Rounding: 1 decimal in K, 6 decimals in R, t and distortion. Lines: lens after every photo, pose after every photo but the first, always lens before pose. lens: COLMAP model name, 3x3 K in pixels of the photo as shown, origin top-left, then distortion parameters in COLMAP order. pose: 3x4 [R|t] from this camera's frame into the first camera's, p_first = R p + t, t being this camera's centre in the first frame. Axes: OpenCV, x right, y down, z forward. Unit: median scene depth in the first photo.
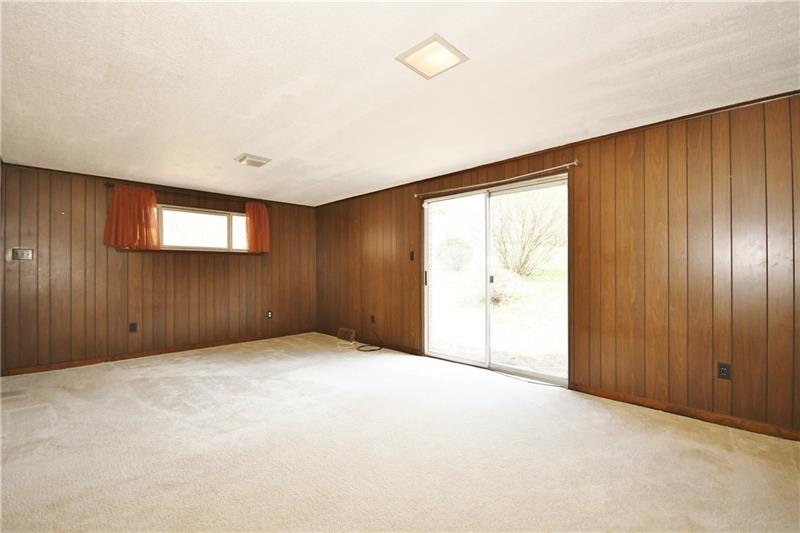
lens RADIAL K [[354.5, 0, 405.8], [0, 354.5, 270.2], [0, 0, 1]] dist [-0.000877, -0.003249]
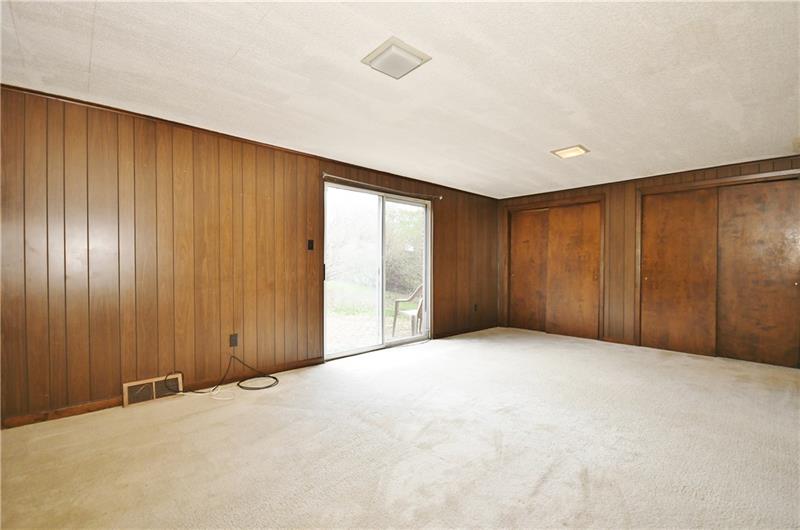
lens RADIAL K [[354.5, 0, 406.1], [0, 354.5, 268.3], [0, 0, 1]] dist [-0.000877, -0.003249]
pose [[0.033184, -0.006599, 0.999427, -0.790790], [-0.007192, 0.999951, 0.006841, 0.006114], [-0.999423, -0.007415, 0.033135, 0.762105]]
